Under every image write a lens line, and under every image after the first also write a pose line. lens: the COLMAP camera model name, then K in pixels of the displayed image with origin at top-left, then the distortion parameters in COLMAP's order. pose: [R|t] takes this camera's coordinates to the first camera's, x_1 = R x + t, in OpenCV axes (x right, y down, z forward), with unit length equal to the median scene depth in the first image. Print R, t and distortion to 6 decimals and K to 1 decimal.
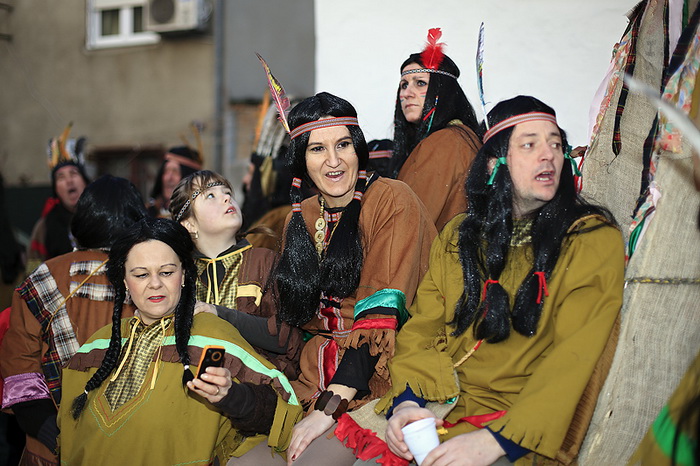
lens RADIAL K [[1043.2, 0, 350.5], [0, 1043.2, 231.8], [0, 0, 1]] dist [-0.145224, 0.000000]
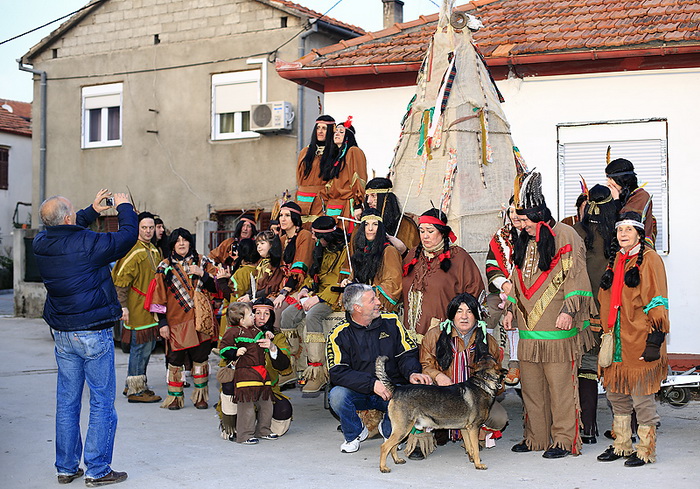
lens RADIAL K [[1039.9, 0, 349.6], [0, 1039.9, 244.8], [0, 0, 1]] dist [-0.023038, 0.000000]
pose [[0.993721, -0.000023, -0.111890, 0.104191], [-0.004403, 0.999217, -0.039313, 0.024573], [0.111803, 0.039559, 0.992943, -0.435034]]
